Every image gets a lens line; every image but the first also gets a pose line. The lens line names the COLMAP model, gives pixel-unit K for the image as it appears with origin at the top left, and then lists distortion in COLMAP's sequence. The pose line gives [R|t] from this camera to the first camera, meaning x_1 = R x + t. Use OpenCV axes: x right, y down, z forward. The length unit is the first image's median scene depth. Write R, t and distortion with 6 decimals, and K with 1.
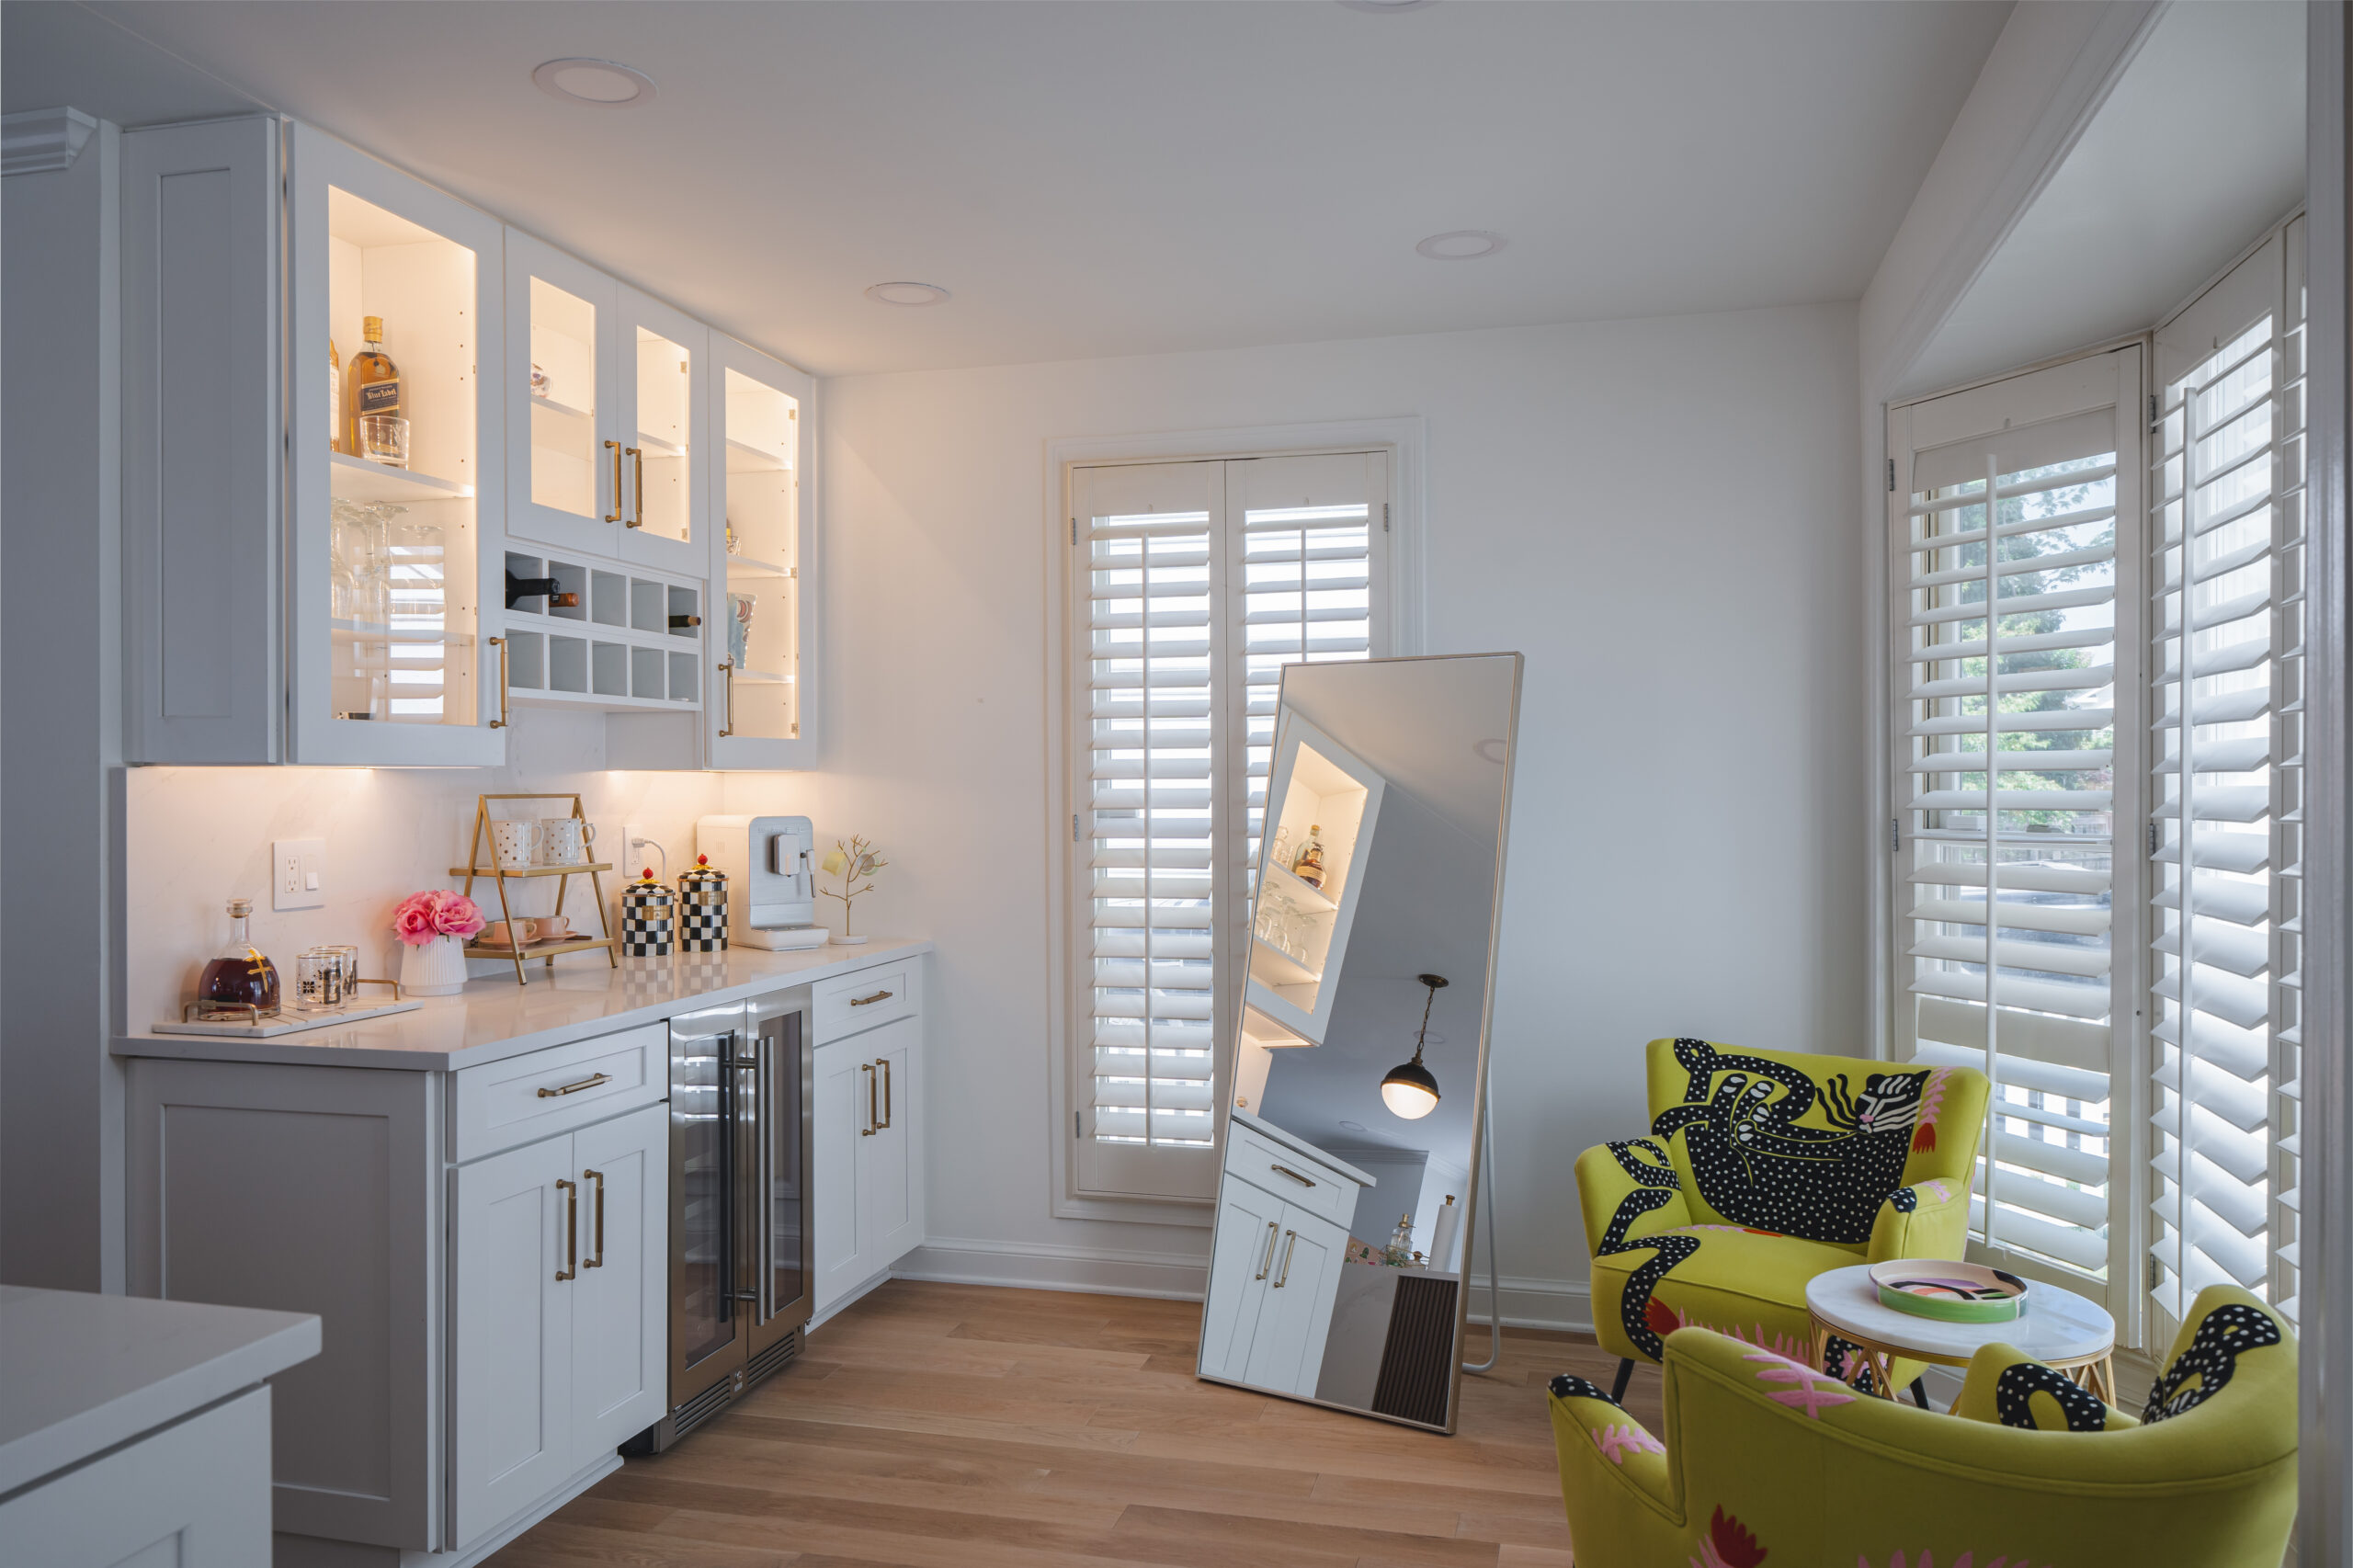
lens RADIAL K [[1651.1, 0, 1192.1], [0, 1651.1, 782.1], [0, 0, 1]] dist [-0.037613, -0.000589]
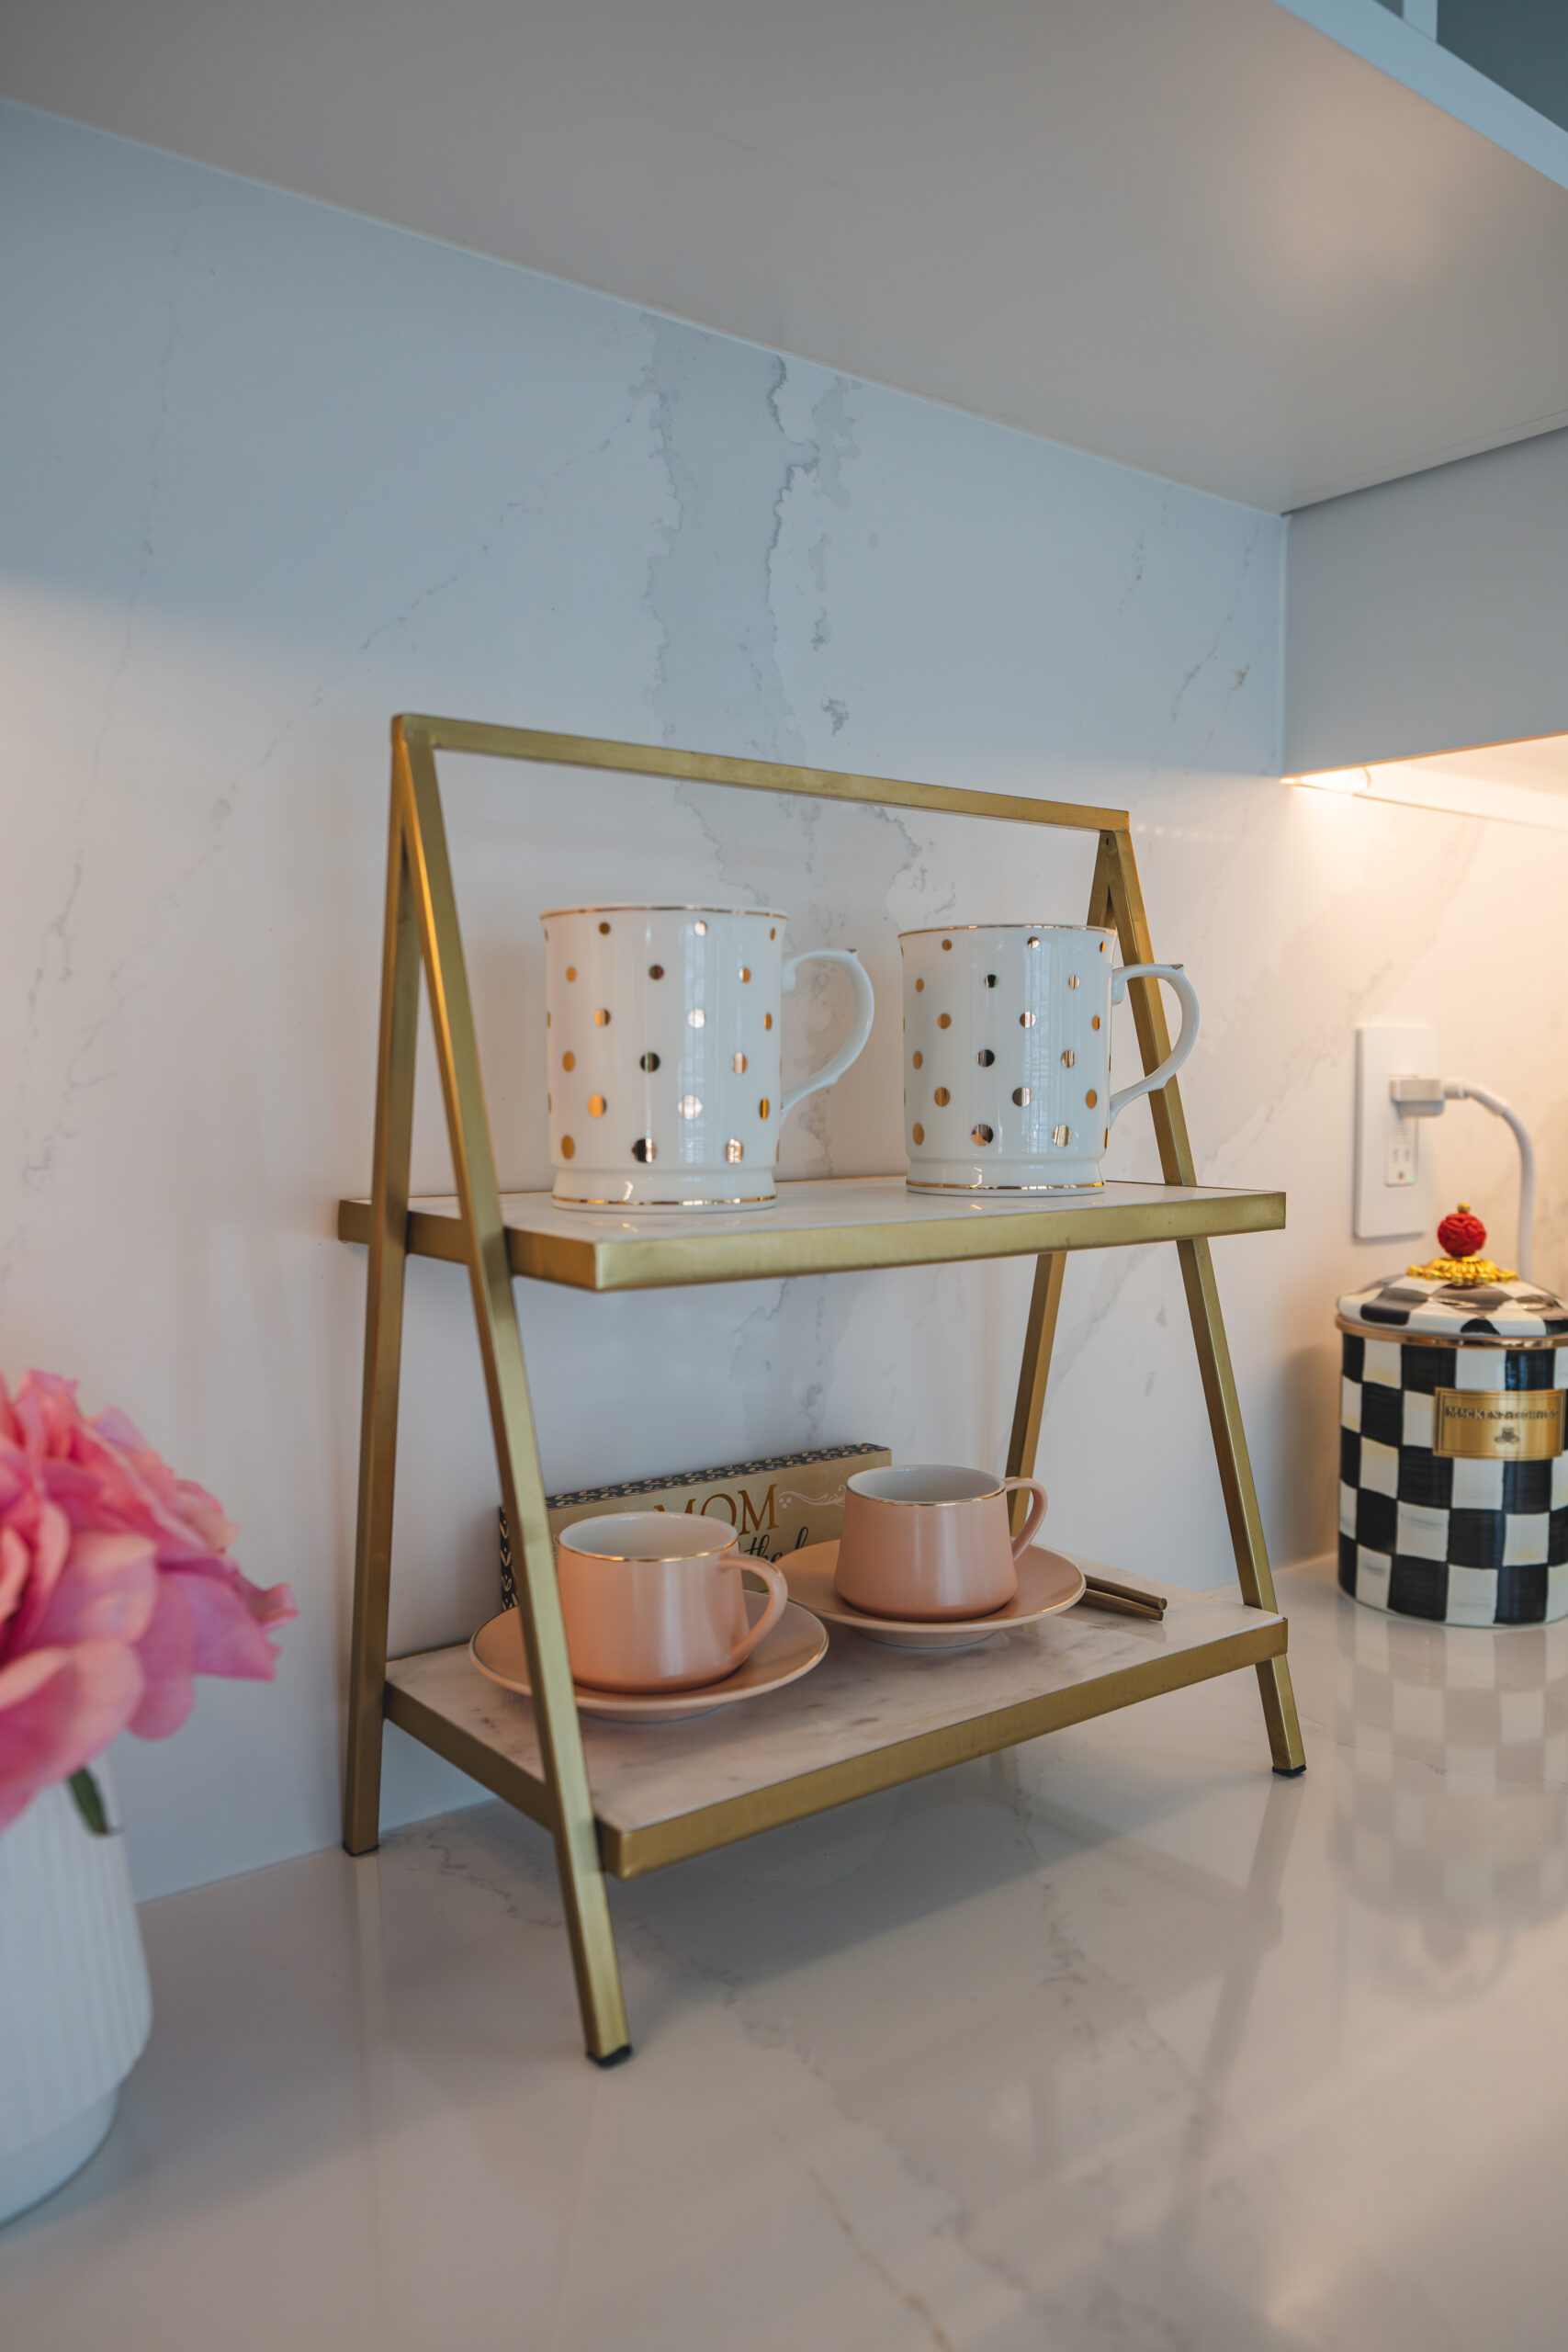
lens RADIAL K [[1718.7, 0, 821.4], [0, 1718.7, 1198.3], [0, 0, 1]] dist [0.020799, 0.000906]
pose [[0.805031, 0.039585, -0.591911, -0.267011], [0.002021, 0.997582, 0.069464, 0.035129], [0.593230, -0.057117, 0.803004, 0.774183]]
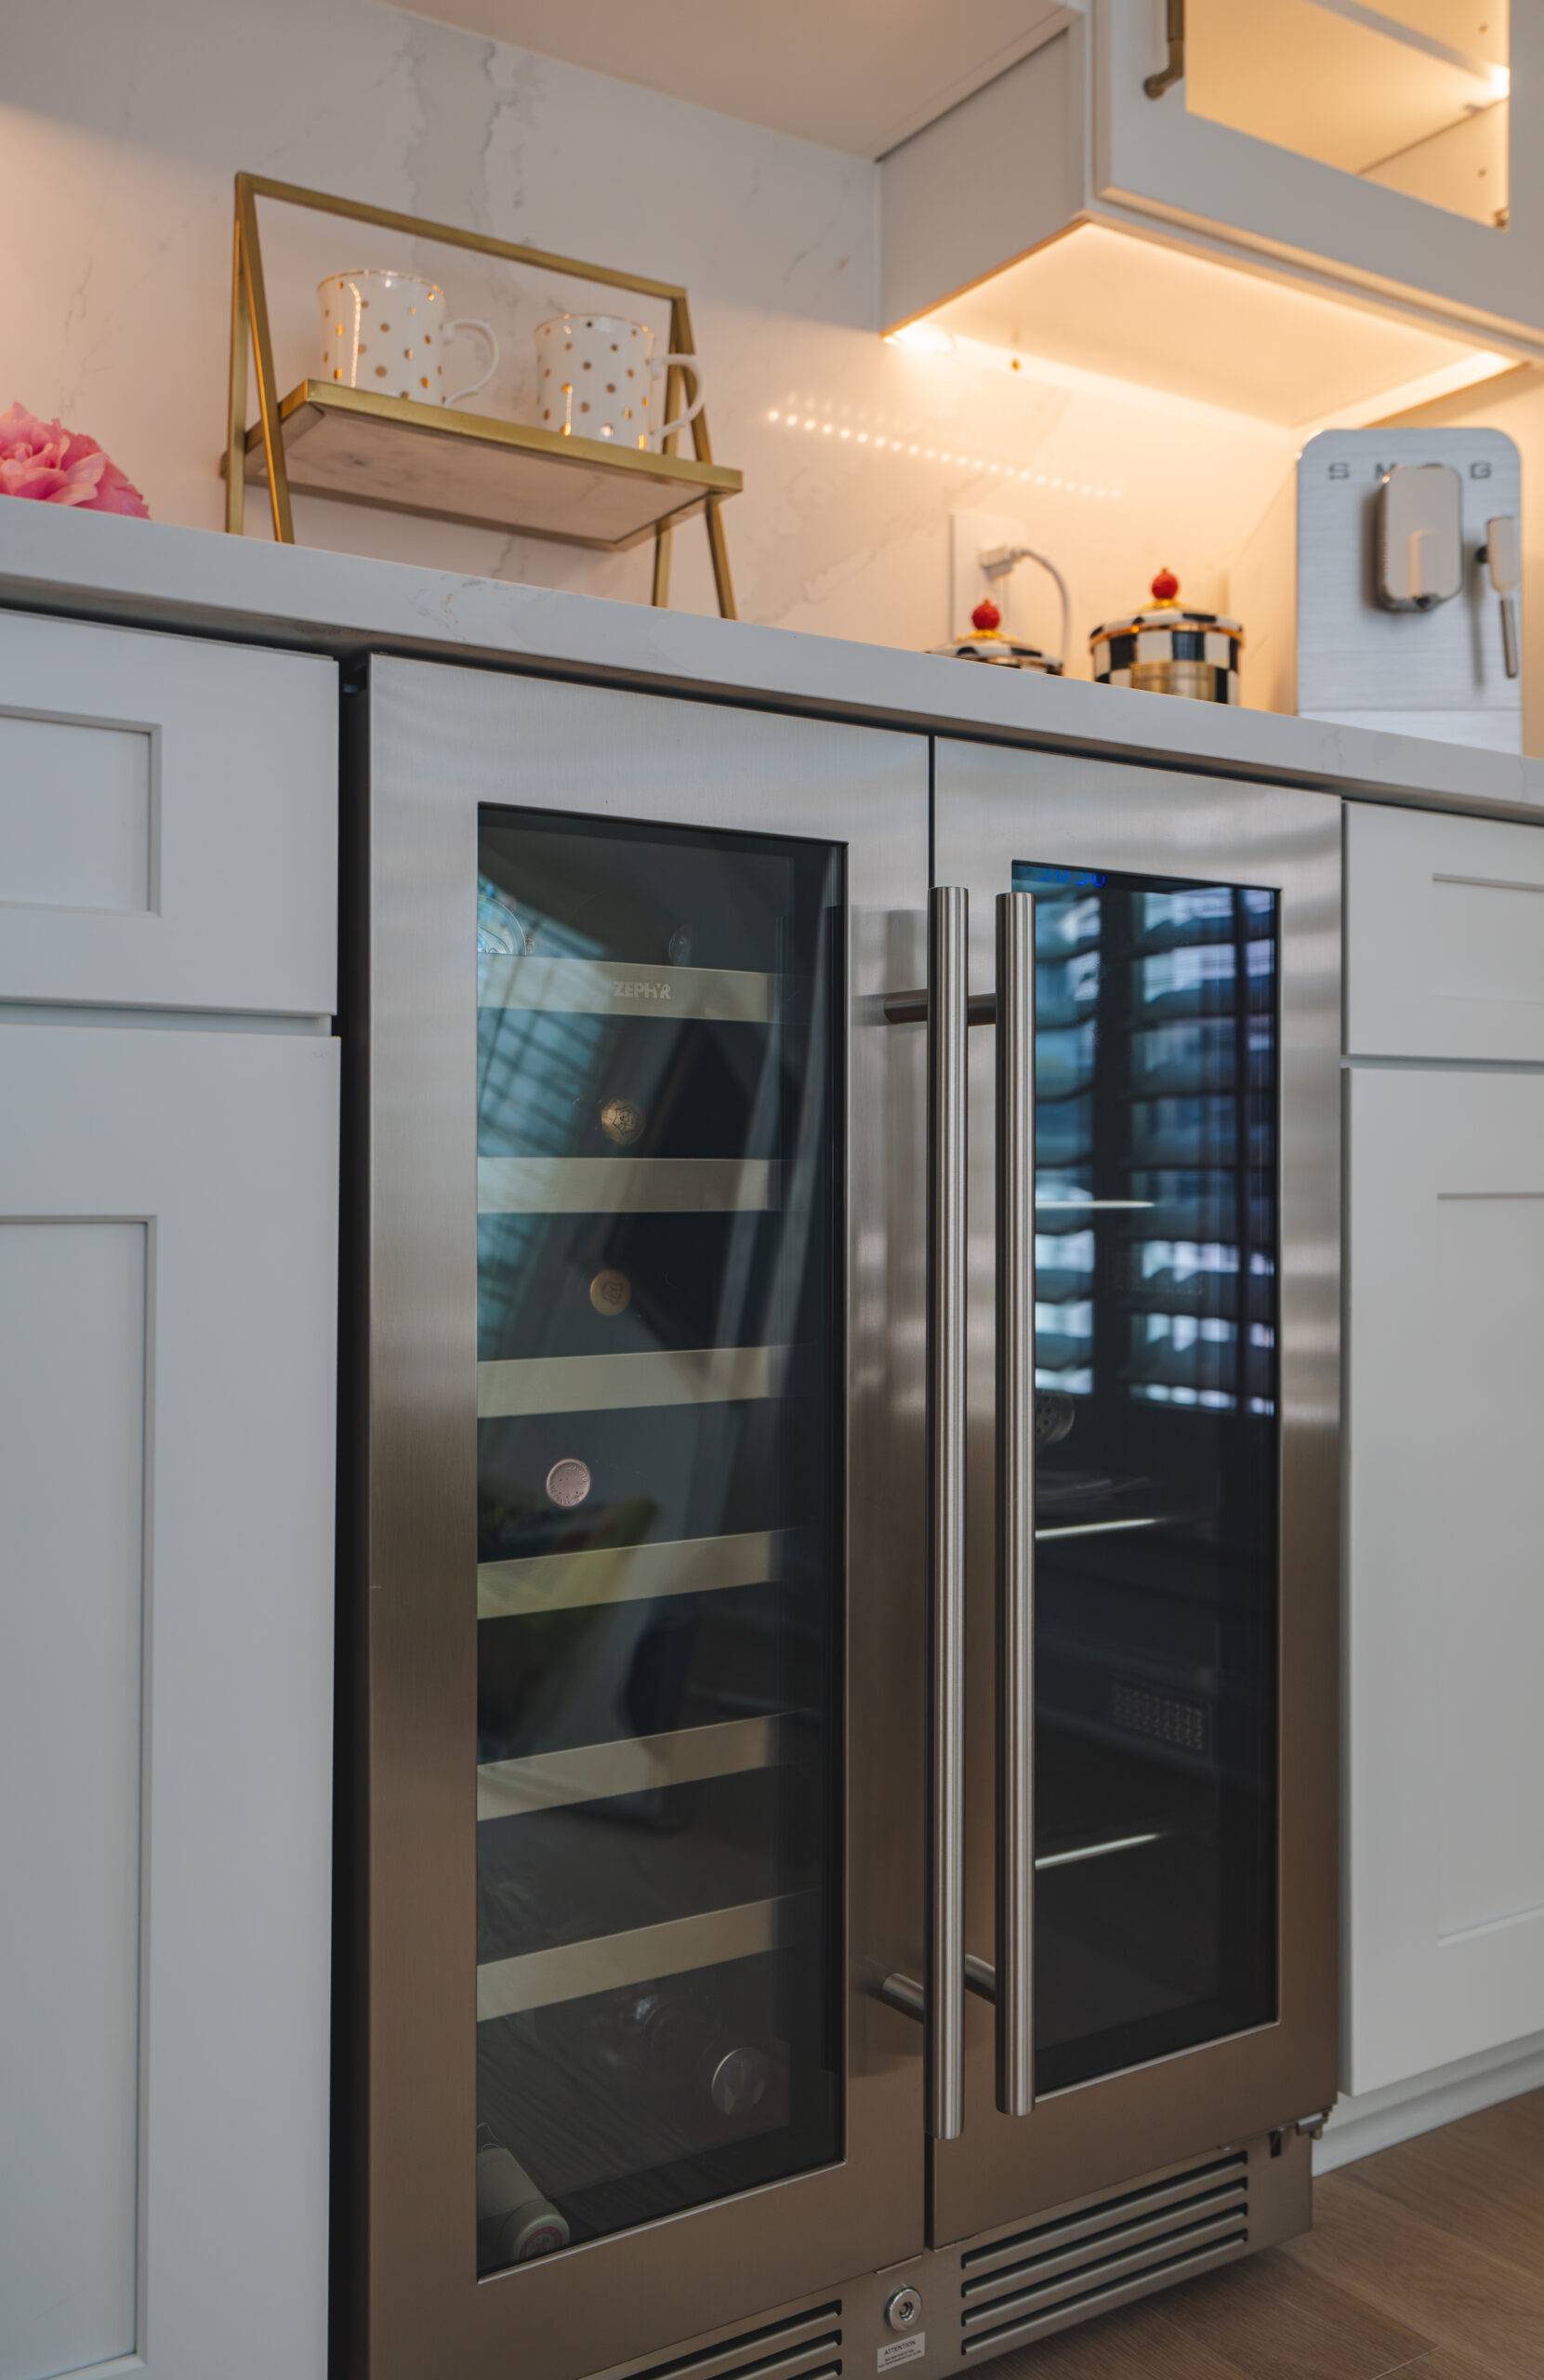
lens RADIAL K [[2087.9, 0, 847.1], [0, 2087.9, 1219.7], [0, 0, 1]] dist [-0.004822, 0.021831]
pose [[0.748992, 0.011218, -0.662484, -0.070811], [0.002693, 0.999797, 0.019974, 0.171797], [0.662573, -0.016744, 0.748810, 0.671662]]
